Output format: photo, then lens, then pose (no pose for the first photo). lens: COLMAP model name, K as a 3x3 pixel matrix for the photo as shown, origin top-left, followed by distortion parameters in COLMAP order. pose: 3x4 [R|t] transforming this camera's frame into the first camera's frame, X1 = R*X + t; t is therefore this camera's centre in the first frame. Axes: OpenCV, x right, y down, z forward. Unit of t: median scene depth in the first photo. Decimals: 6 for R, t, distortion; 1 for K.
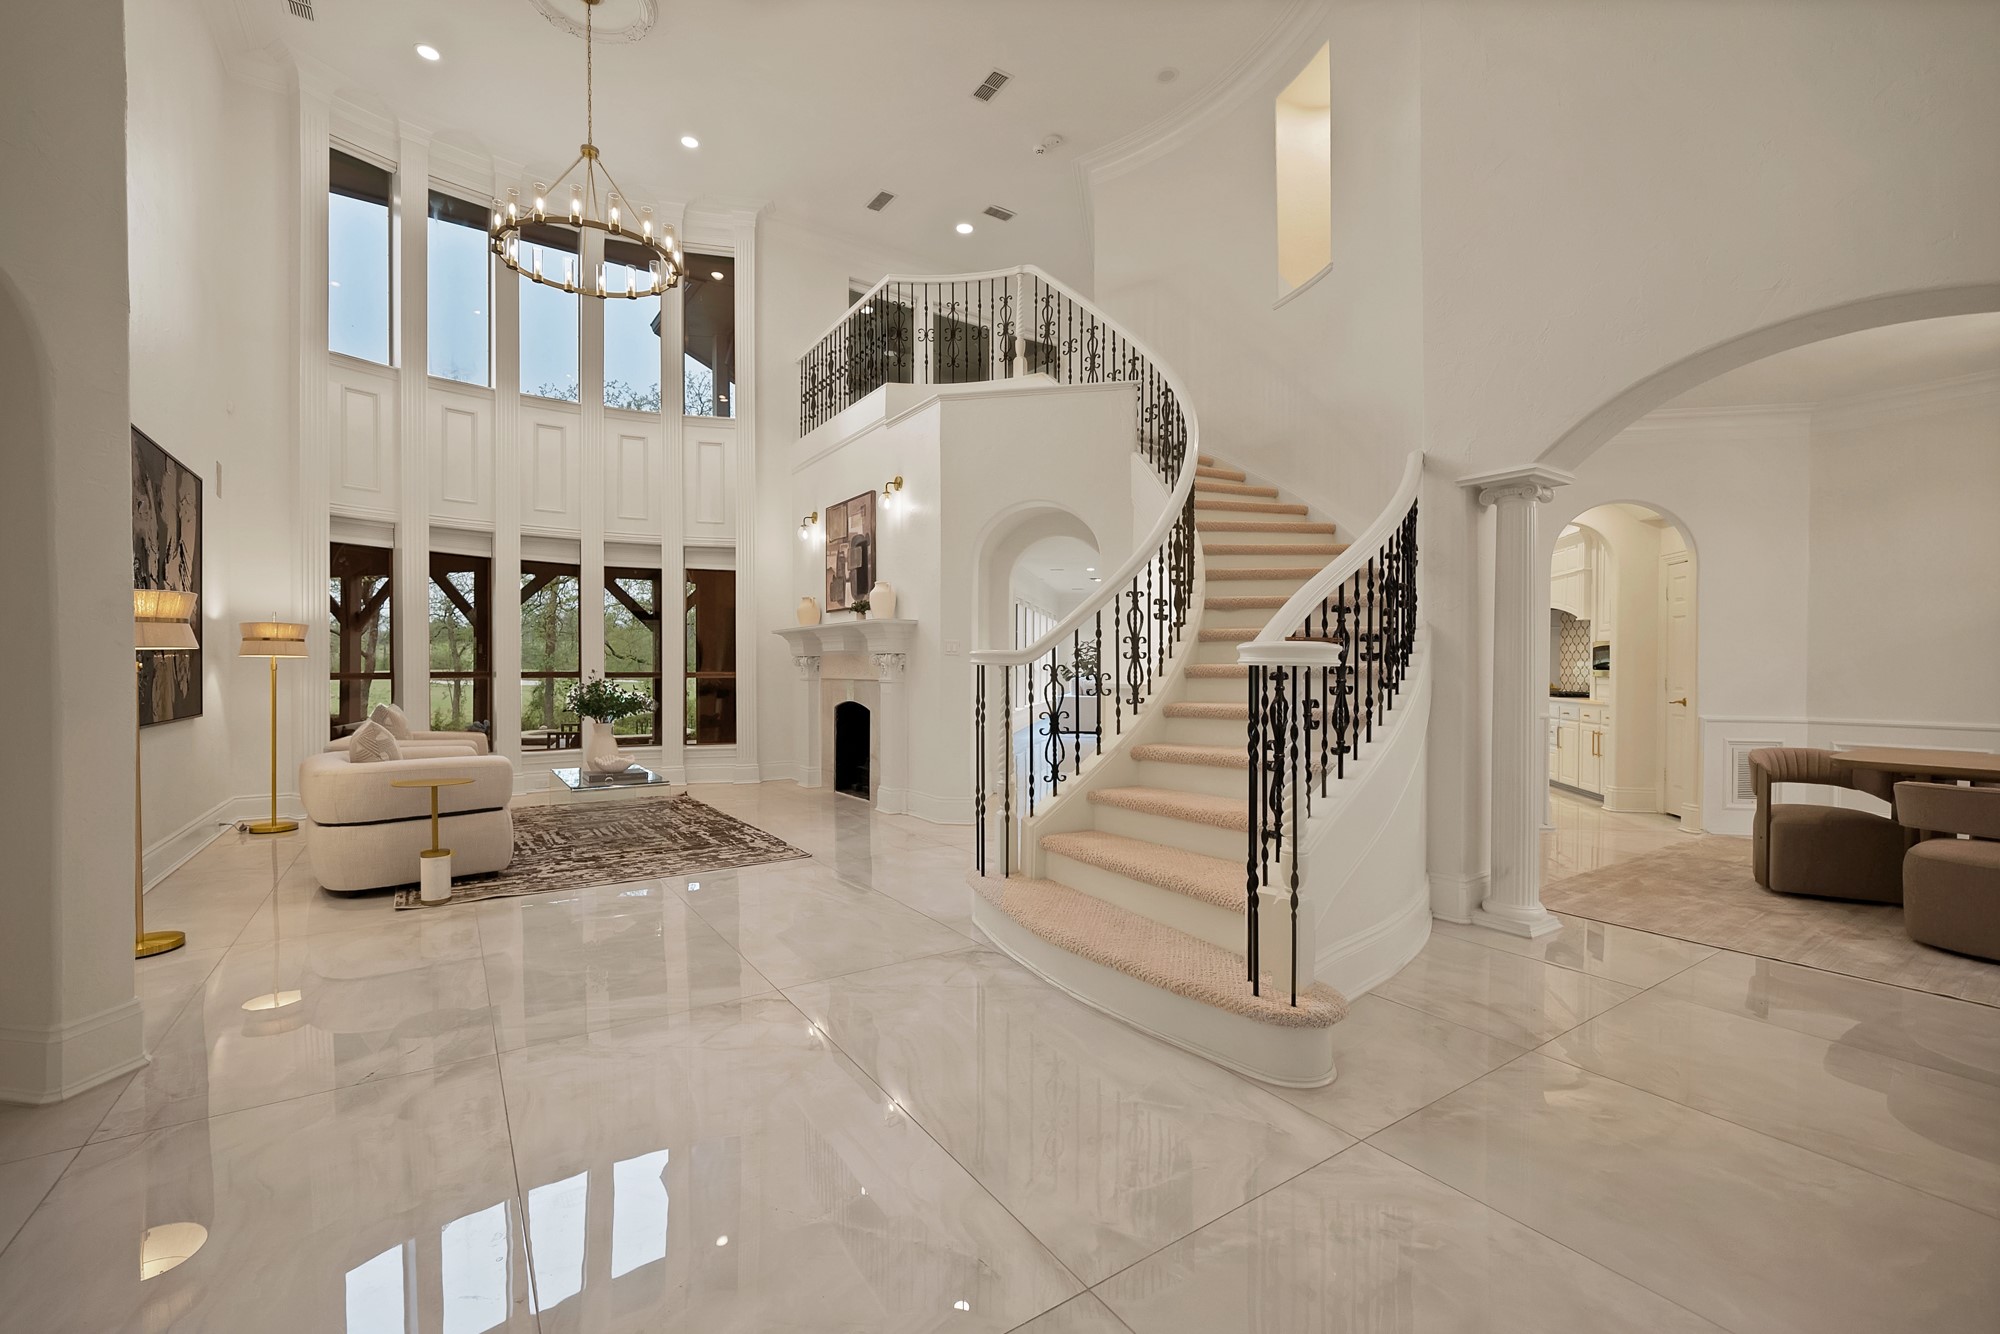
lens RADIAL K [[815.6, 0, 997.0], [0, 815.6, 675.5], [0, 0, 1]] dist [-0.012910, -0.000357]
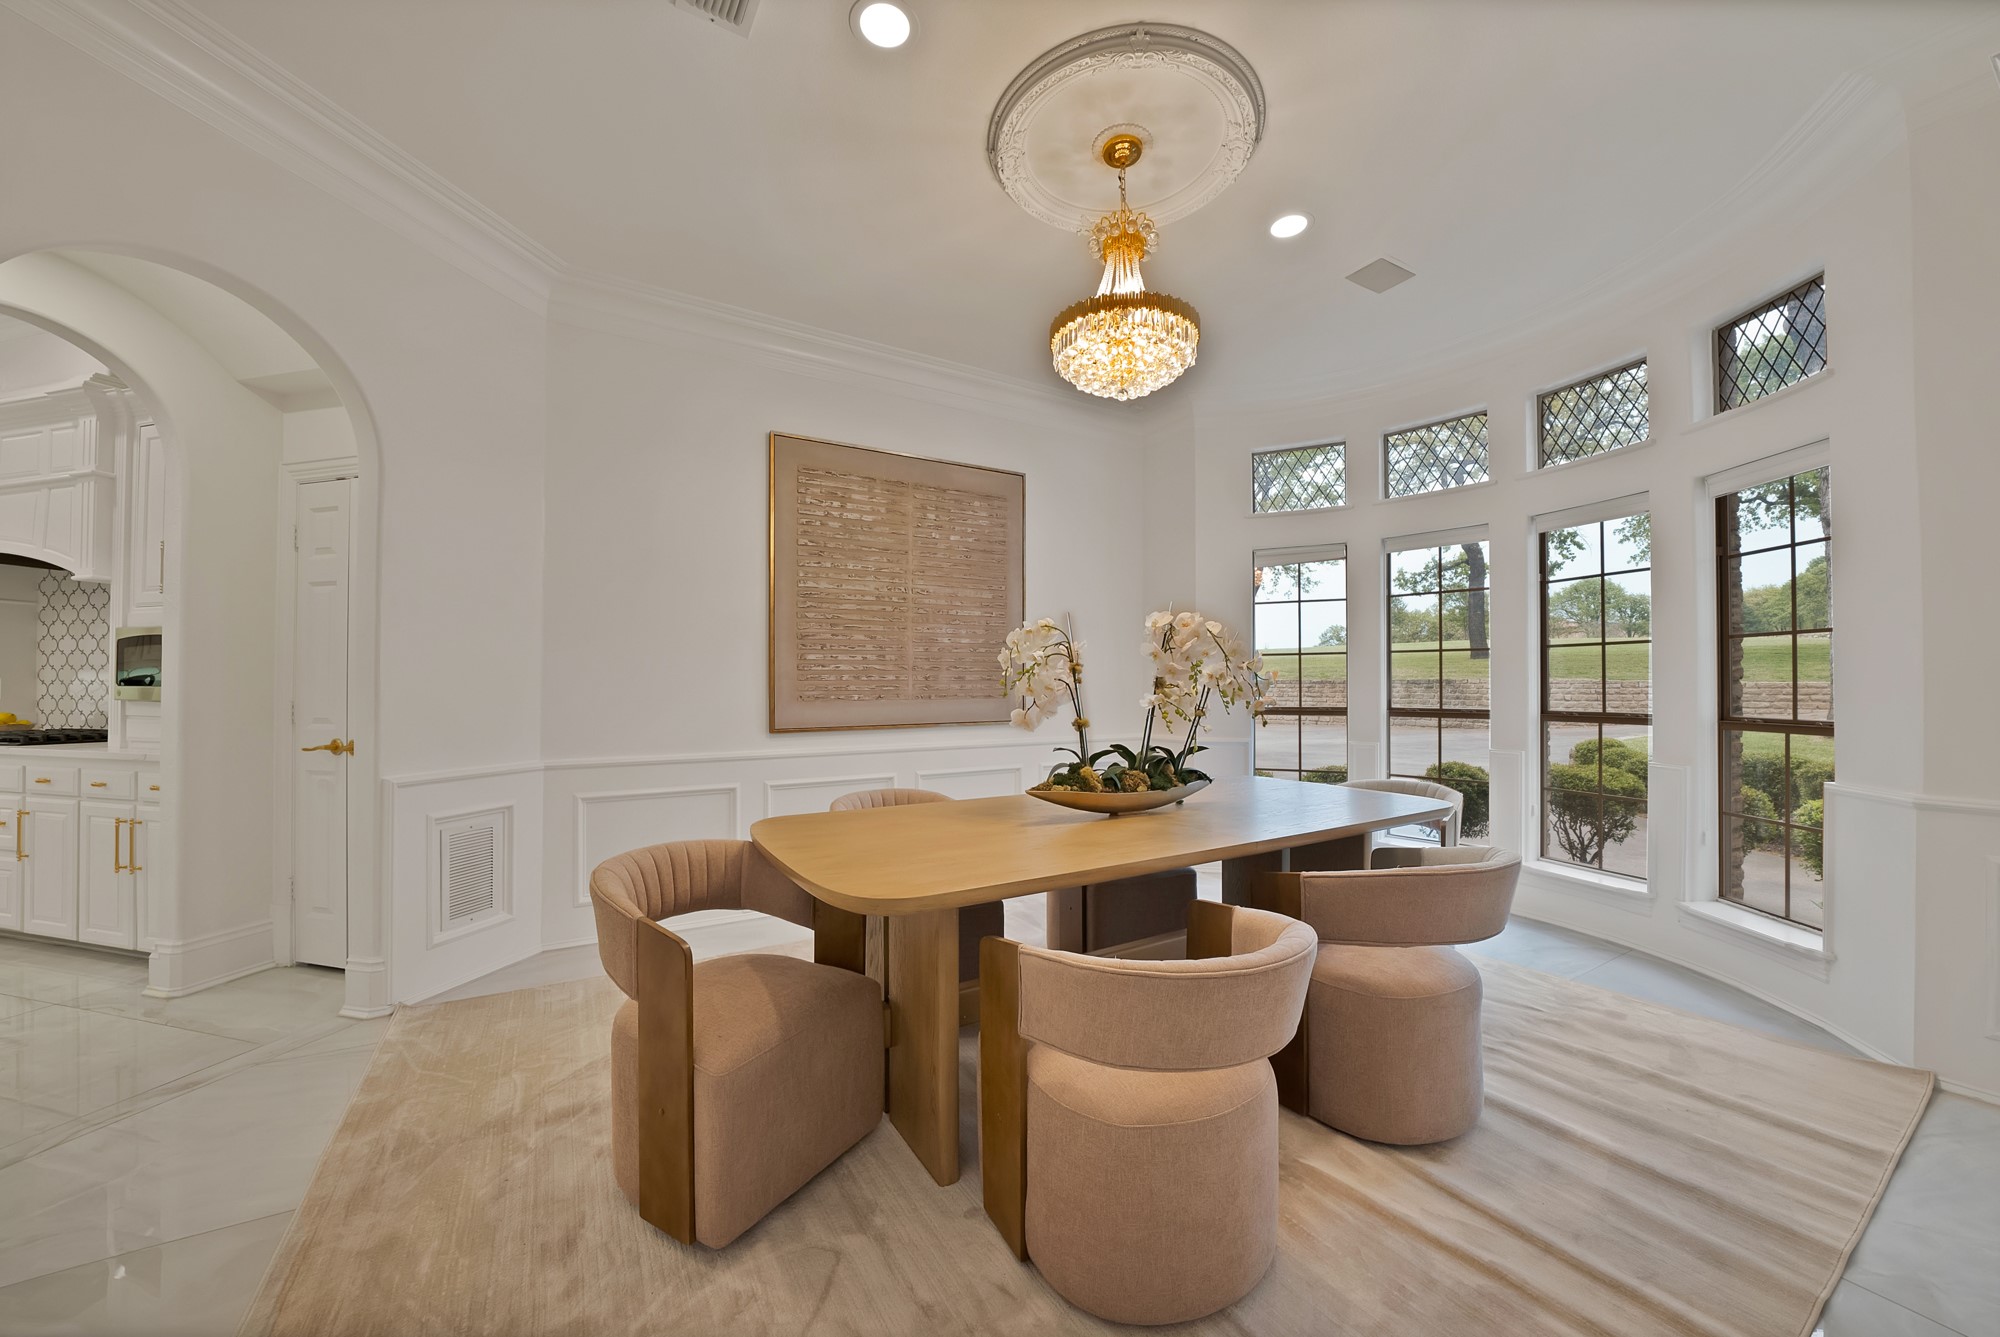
lens RADIAL K [[722.8, 0, 984.5], [0, 722.8, 677.5], [0, 0, 1]] dist [-0.013056, -0.000044]
pose [[0.049541, 0.009346, 0.998728, 0.340074], [0.009891, 0.999903, -0.009848, -0.003058], [-0.998723, 0.010366, 0.049444, 0.462929]]
